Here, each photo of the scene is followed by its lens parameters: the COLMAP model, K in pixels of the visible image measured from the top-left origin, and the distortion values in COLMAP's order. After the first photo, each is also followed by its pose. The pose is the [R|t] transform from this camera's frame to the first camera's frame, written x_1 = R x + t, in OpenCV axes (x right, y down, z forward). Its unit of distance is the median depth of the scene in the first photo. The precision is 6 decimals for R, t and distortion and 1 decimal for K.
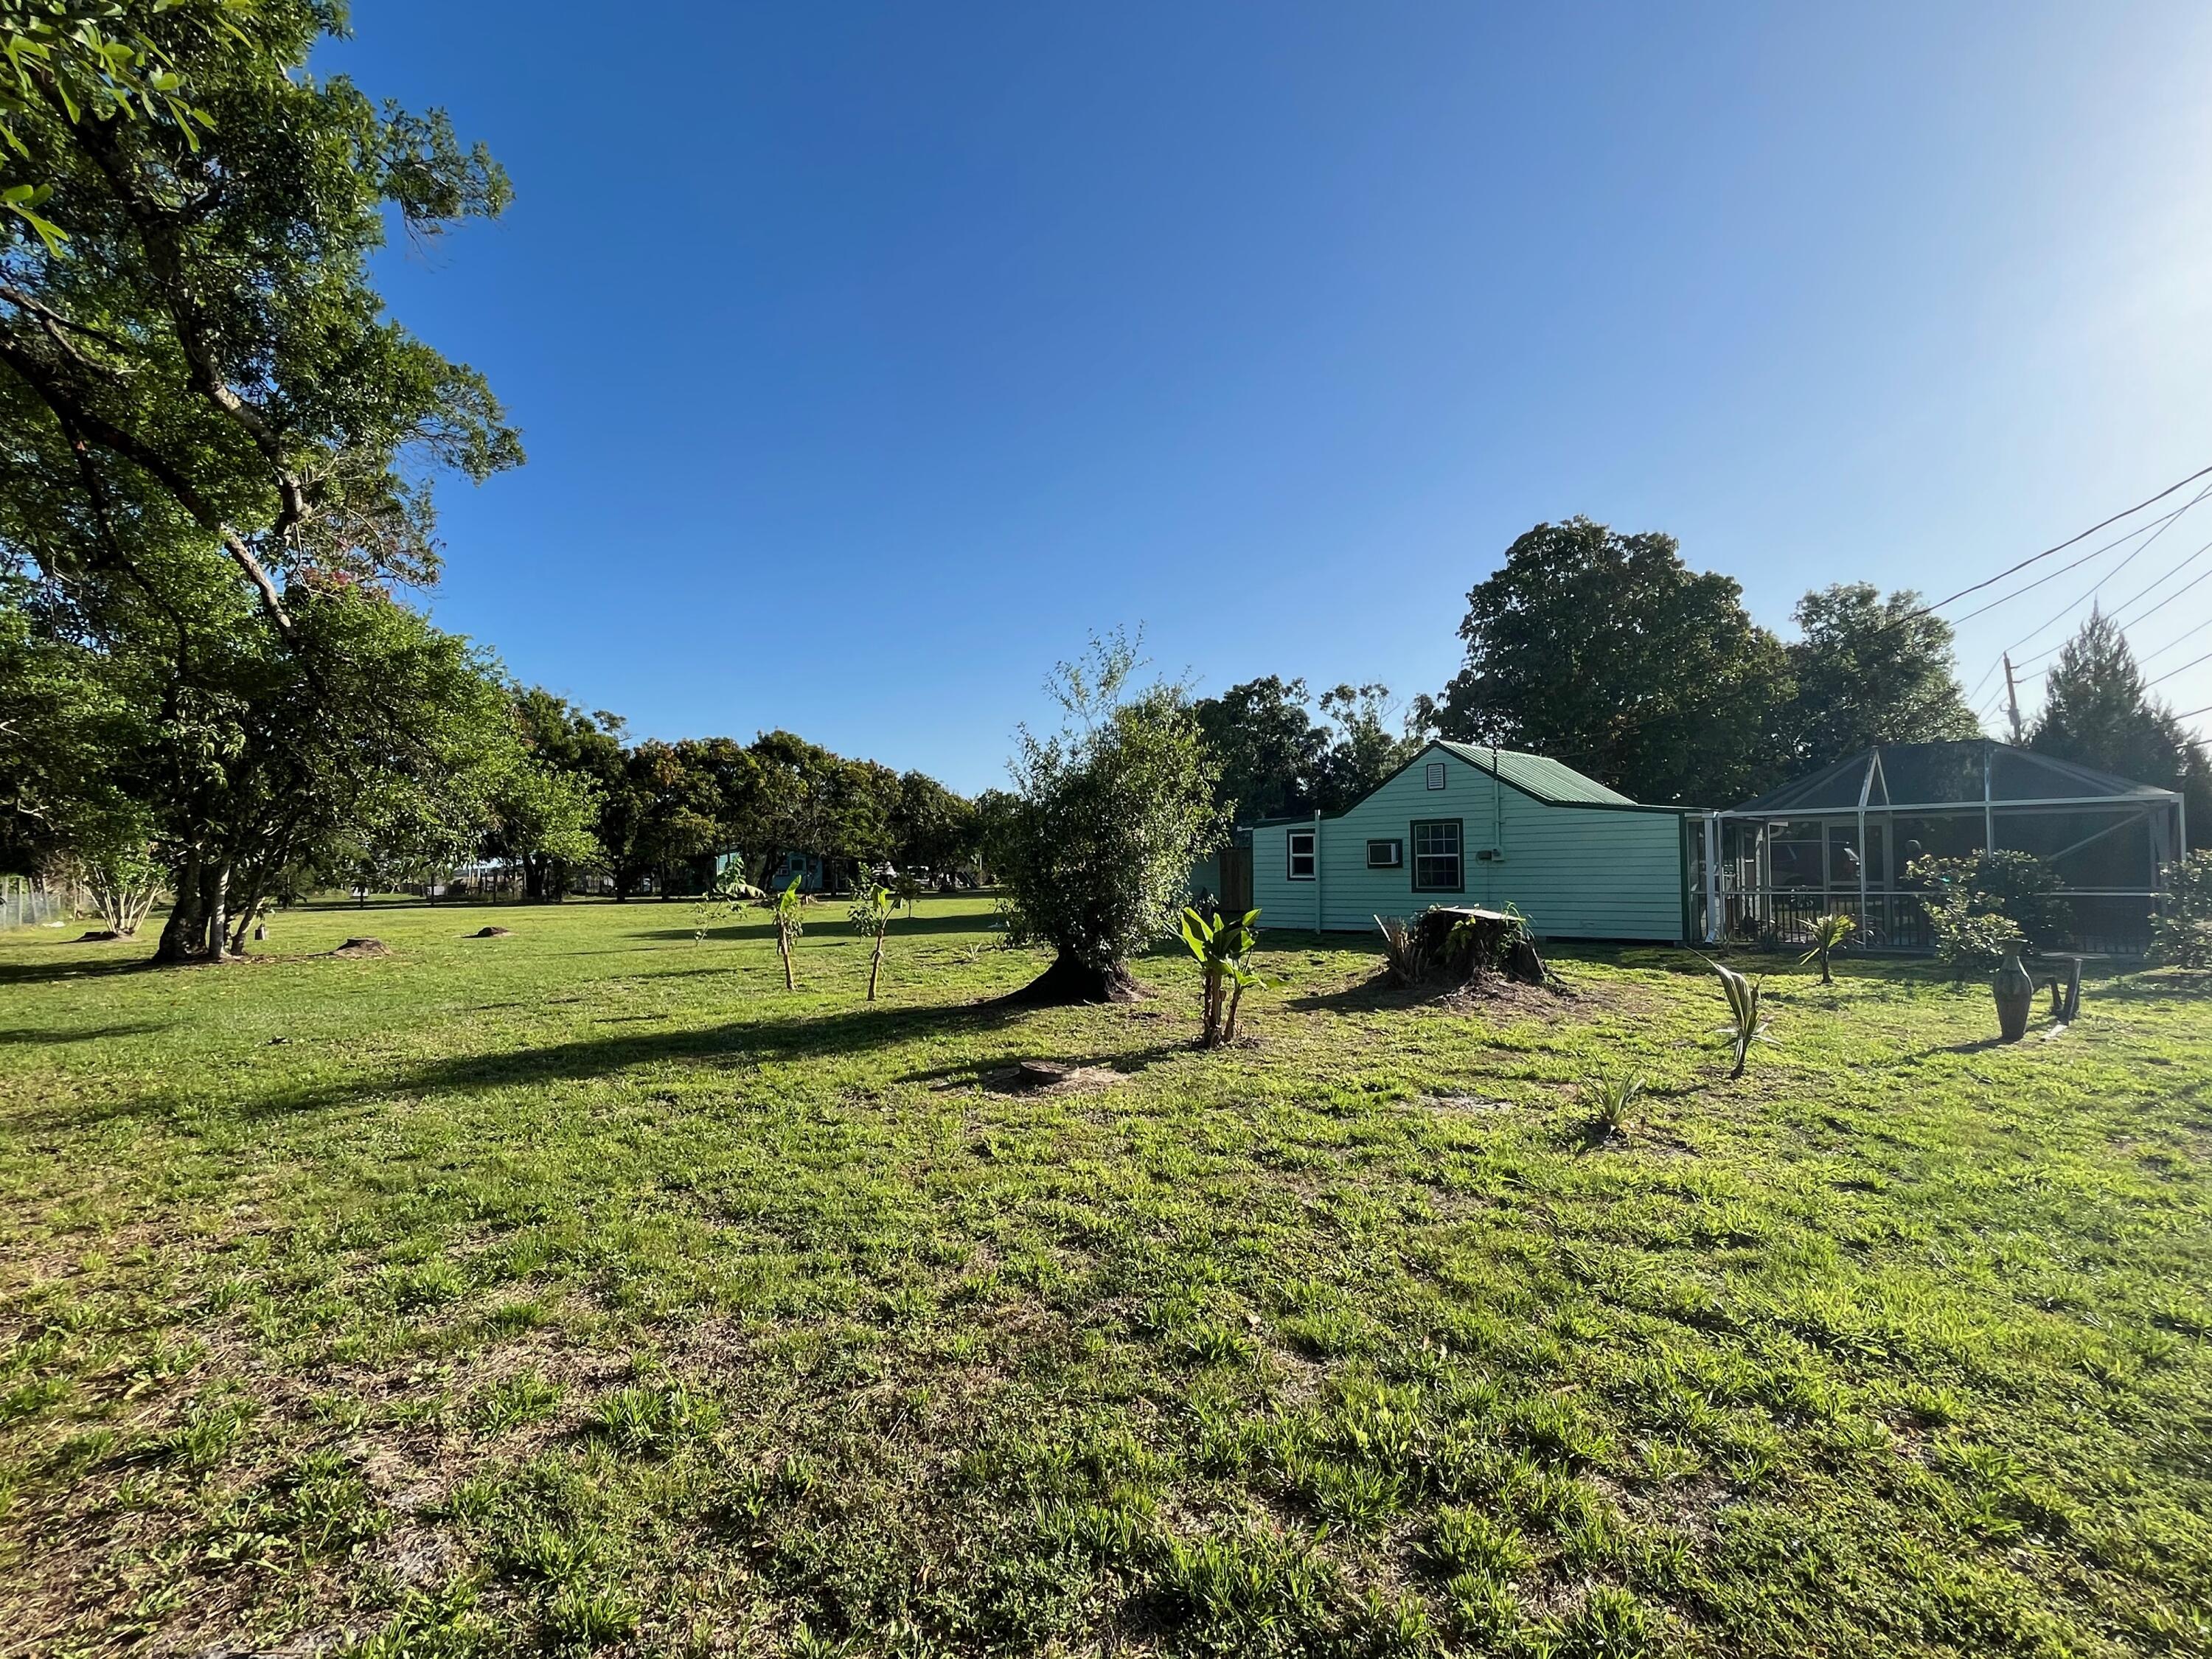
lens RADIAL K [[1029.5, 0, 1105.8], [0, 1029.5, 826.4], [0, 0, 1]] dist [-0.000207, -0.000008]
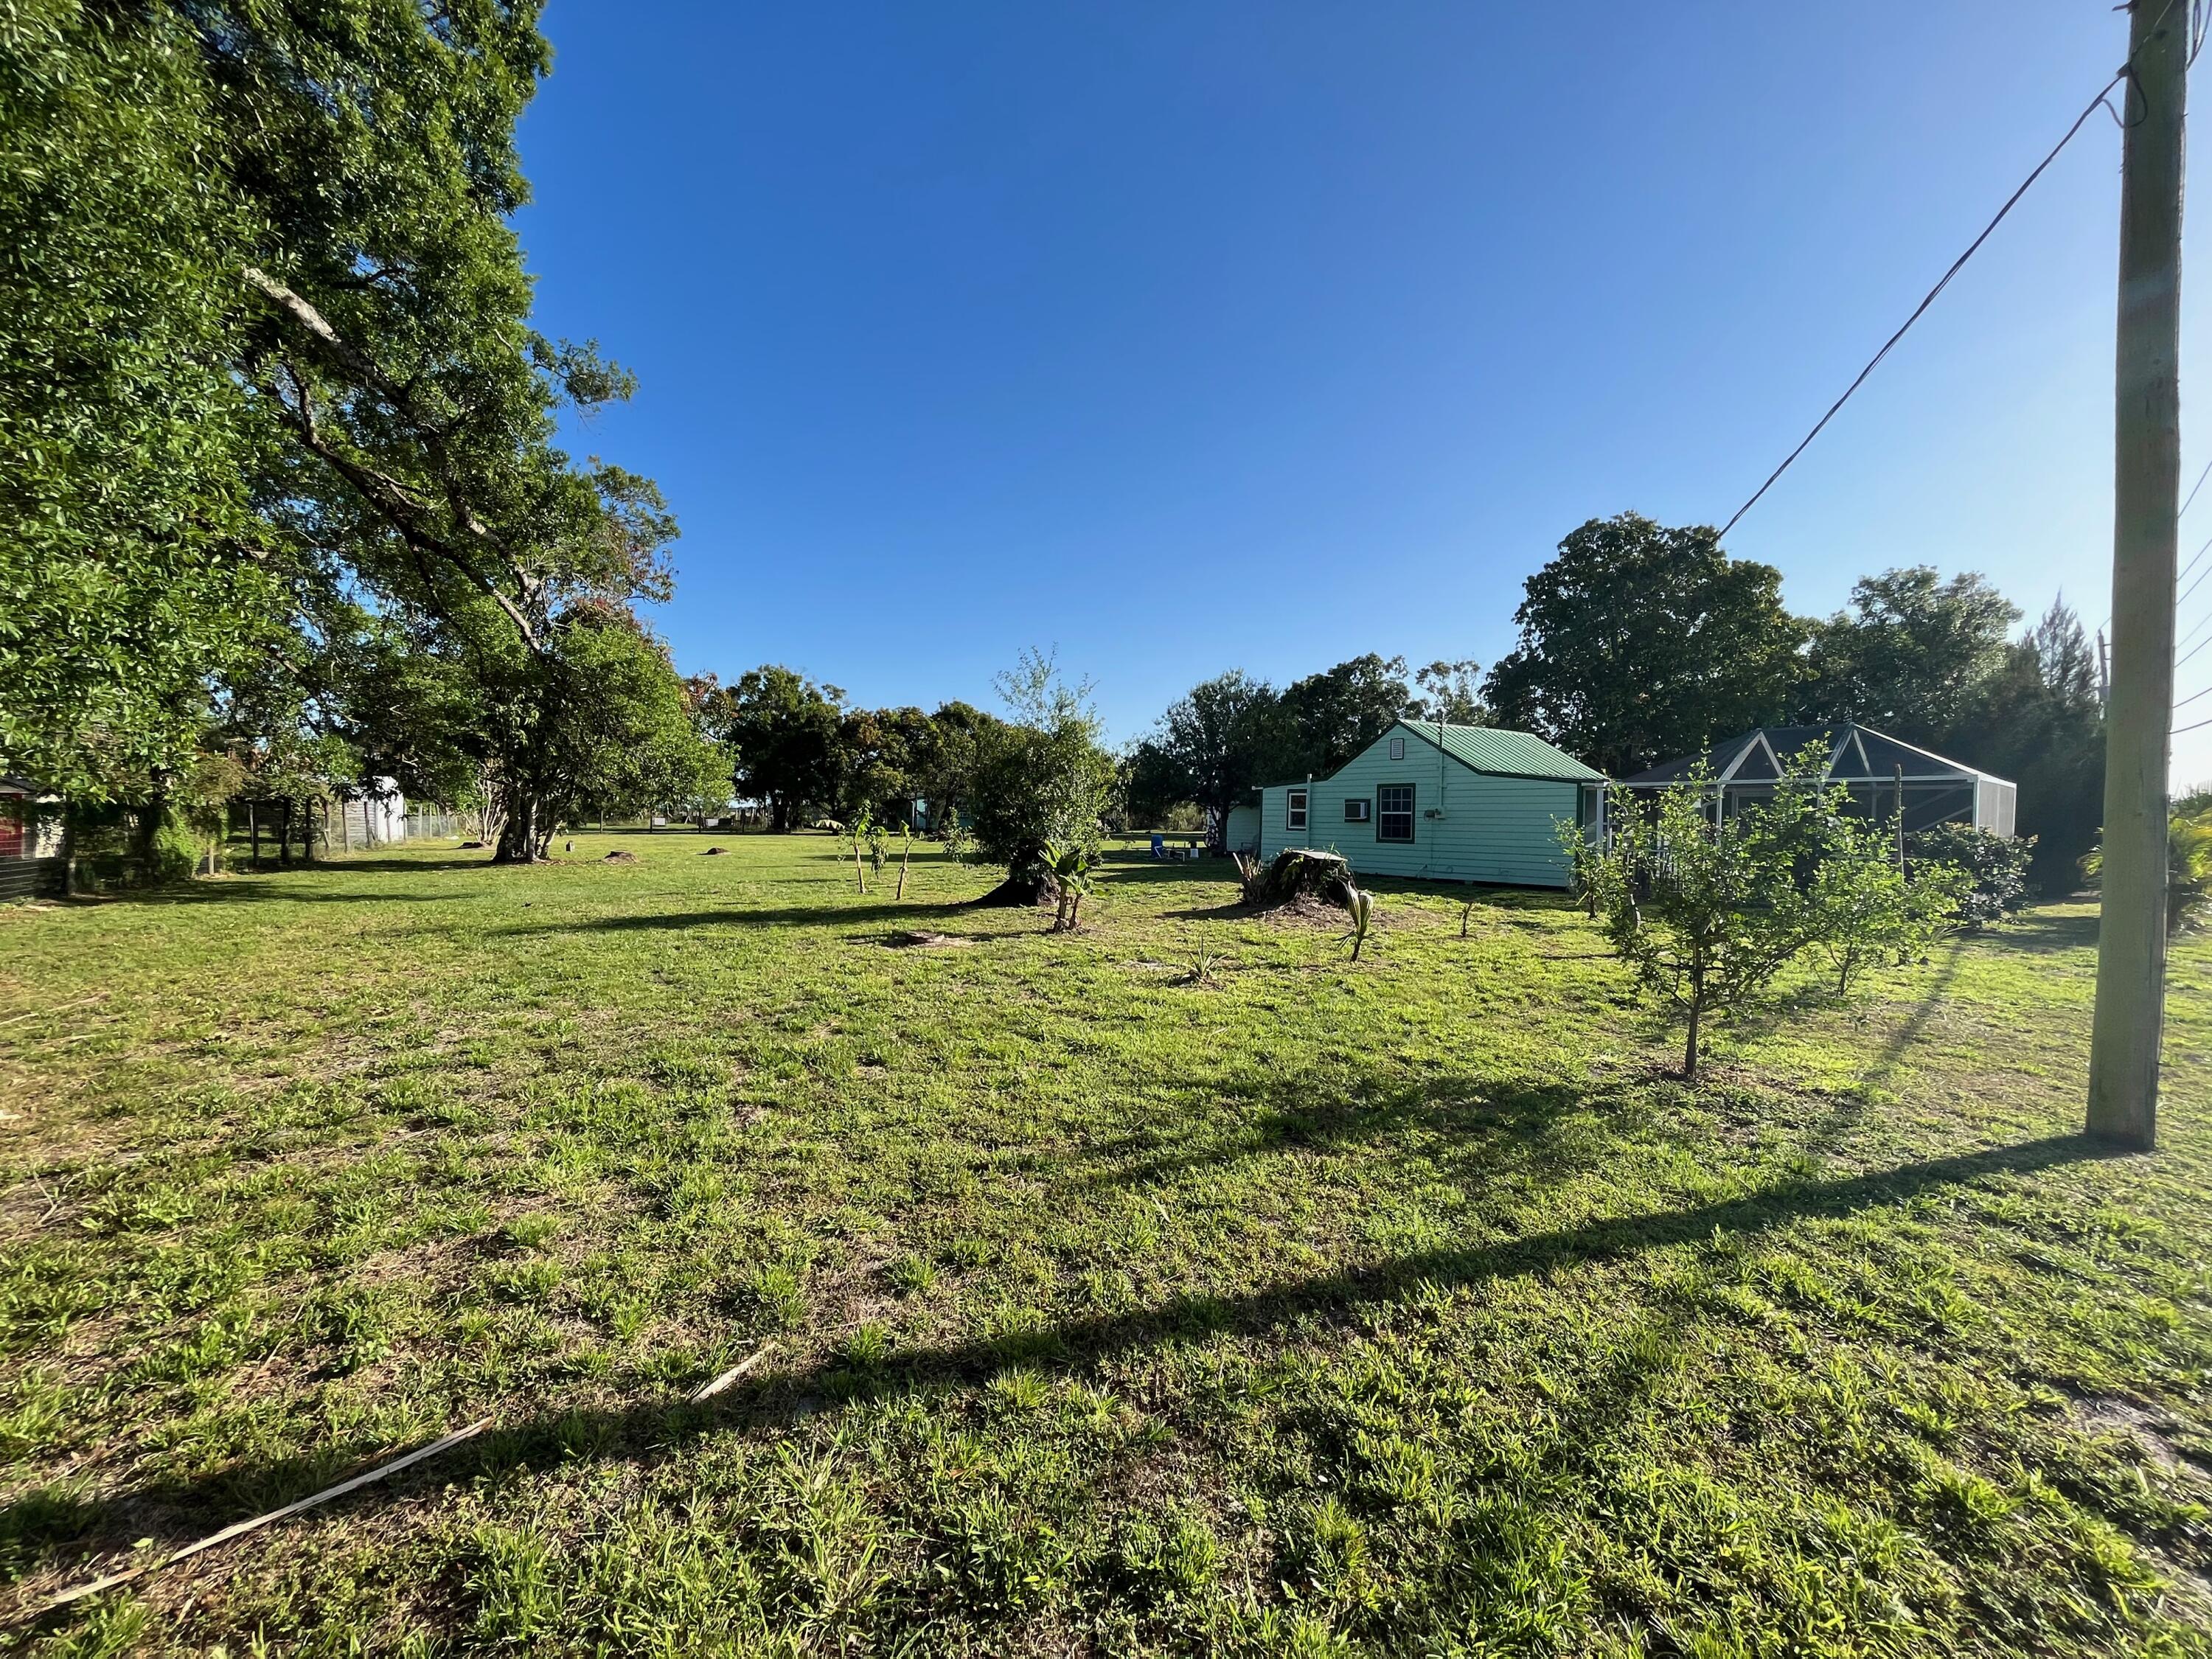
lens RADIAL K [[889.5, 0, 1105.6], [0, 889.5, 824.6], [0, 0, 1]] dist [-0.002924, -0.000184]
pose [[0.984650, 0.027432, -0.172374, 0.126930], [-0.019041, 0.998560, 0.050149, -0.003574], [0.173501, -0.046097, 0.983754, -0.085714]]
